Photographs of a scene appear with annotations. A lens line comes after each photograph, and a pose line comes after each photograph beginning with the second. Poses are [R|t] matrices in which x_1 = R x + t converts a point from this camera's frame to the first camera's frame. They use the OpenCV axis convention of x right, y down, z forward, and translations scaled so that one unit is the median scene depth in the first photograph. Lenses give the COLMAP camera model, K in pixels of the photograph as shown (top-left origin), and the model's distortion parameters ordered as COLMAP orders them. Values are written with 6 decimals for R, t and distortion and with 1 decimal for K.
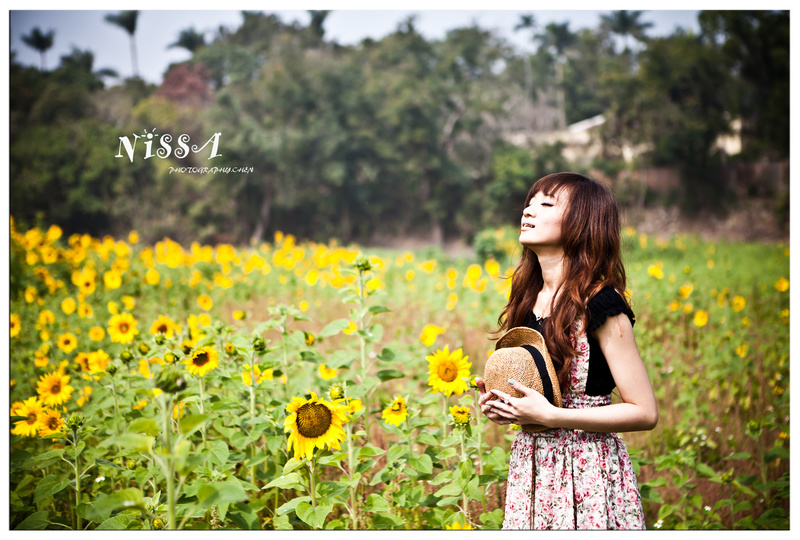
lens RADIAL K [[1543.4, 0, 400.0], [0, 1543.4, 270.0], [0, 0, 1]] dist [0.524530, 0.112708]
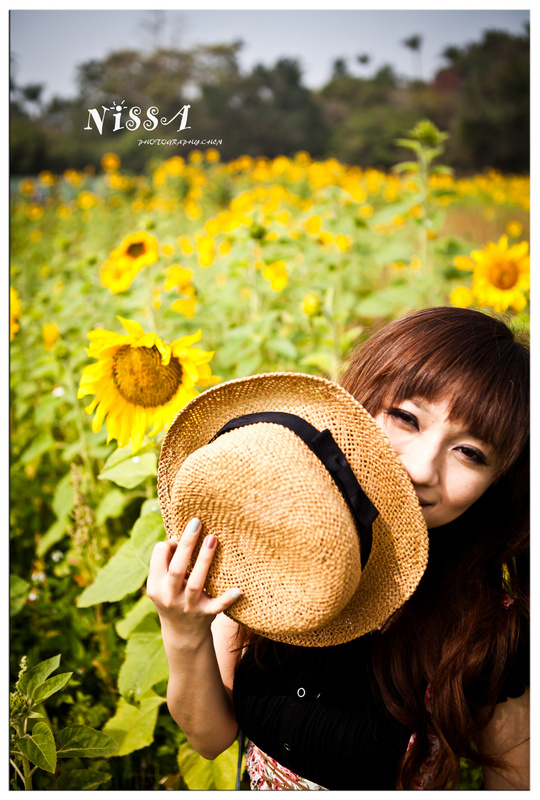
lens RADIAL K [[841.9, 0, 270.8], [0, 841.9, 380.1], [0, 0, 1]] dist [0.010424, 0.010535]
pose [[0.941340, 0.073909, -0.329267, 0.060118], [-0.002782, 0.977388, 0.211434, 0.031707], [0.337449, -0.198115, 0.920260, 0.610645]]
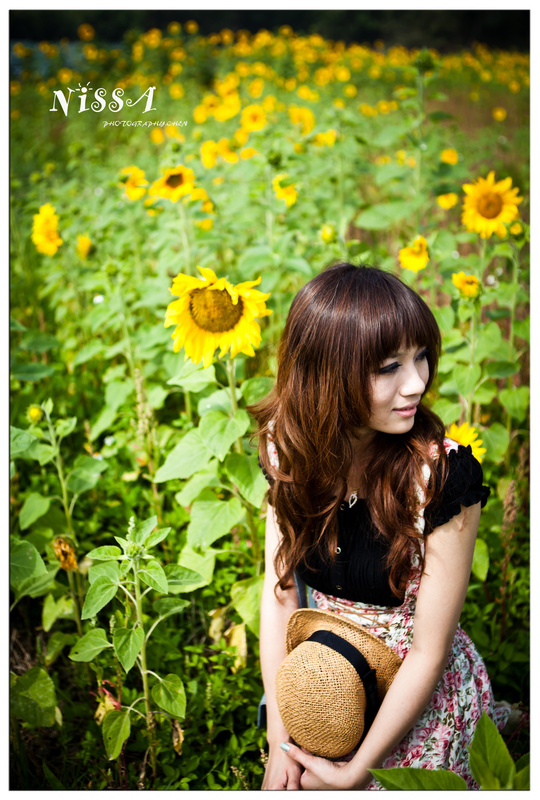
lens RADIAL K [[854.2, 0, 268.4], [0, 854.2, 371.9], [0, 0, 1]] dist [-0.011874, -0.011607]
pose [[0.949073, 0.121377, -0.290737, 0.060963], [-0.016221, 0.940411, 0.339654, -0.002123], [0.314638, -0.317641, 0.894487, 0.540605]]
